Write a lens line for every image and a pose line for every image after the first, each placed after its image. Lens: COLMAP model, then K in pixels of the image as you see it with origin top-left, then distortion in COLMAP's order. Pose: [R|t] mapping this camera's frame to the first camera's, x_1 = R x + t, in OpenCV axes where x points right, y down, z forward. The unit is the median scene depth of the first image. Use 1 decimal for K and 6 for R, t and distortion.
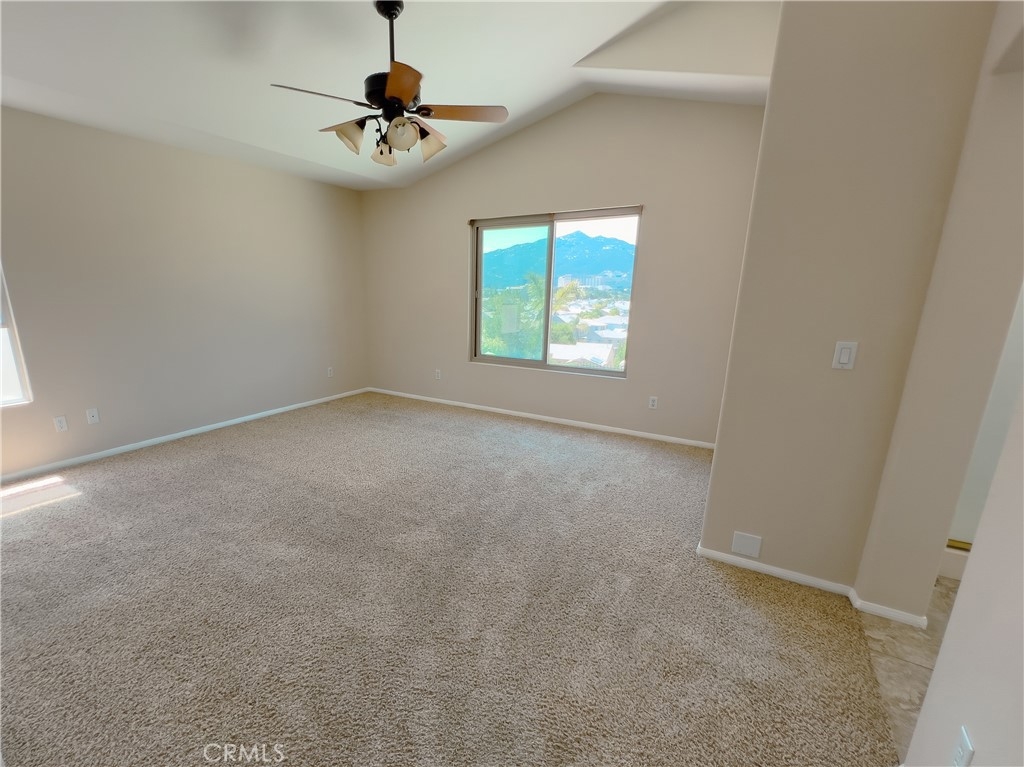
lens RADIAL K [[460.9, 0, 463.3], [0, 460.9, 410.2], [0, 0, 1]] dist [0.001055, 0.000131]
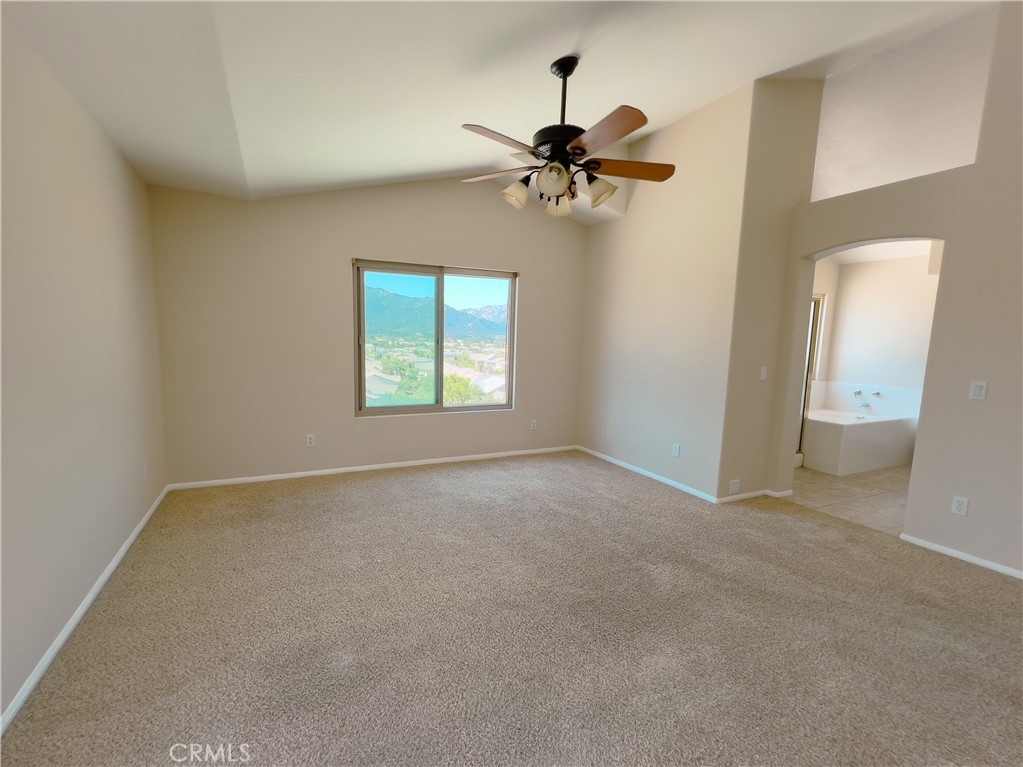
lens RADIAL K [[445.4, 0, 477.0], [0, 445.4, 388.5], [0, 0, 1]] dist [0.000926, 0.000415]
pose [[0.542968, -0.093637, 0.834516, -0.706745], [0.197247, 0.980182, -0.018354, -0.126588], [-0.816259, 0.174572, 0.550677, 0.454157]]
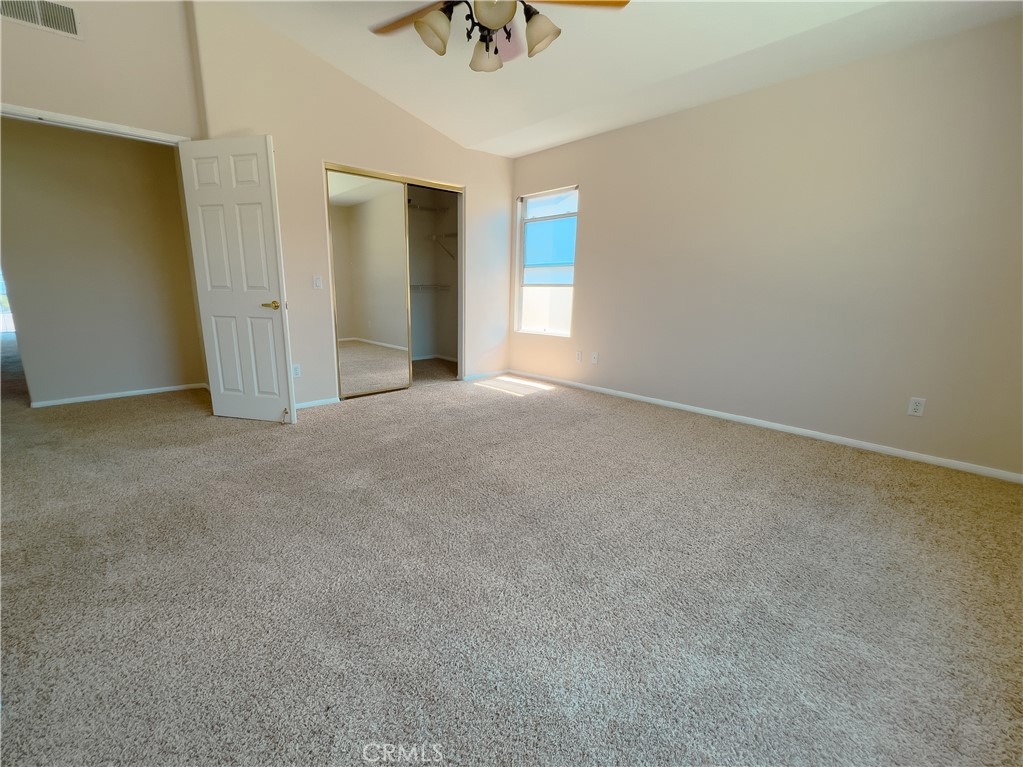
lens RADIAL K [[445.4, 0, 477.0], [0, 445.4, 388.5], [0, 0, 1]] dist [0.000926, 0.000415]
pose [[-0.283055, 0.205693, -0.936787, 0.441619], [-0.258695, 0.924158, 0.281086, -0.156767], [0.923557, 0.321905, -0.208376, 0.872120]]
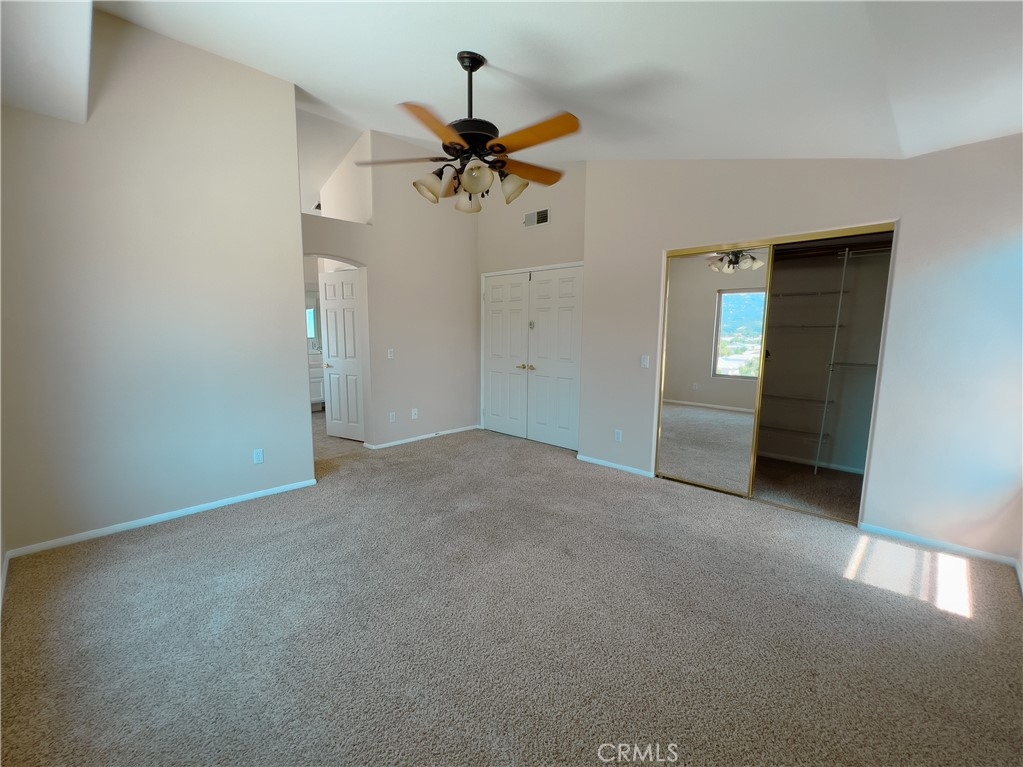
lens RADIAL K [[445.4, 0, 477.0], [0, 445.4, 388.5], [0, 0, 1]] dist [0.000926, 0.000415]
pose [[-0.971079, -0.040769, 0.235251, -0.263052], [0.053056, 0.923829, 0.379110, -0.361027], [-0.232788, 0.380627, -0.894948, 1.314760]]
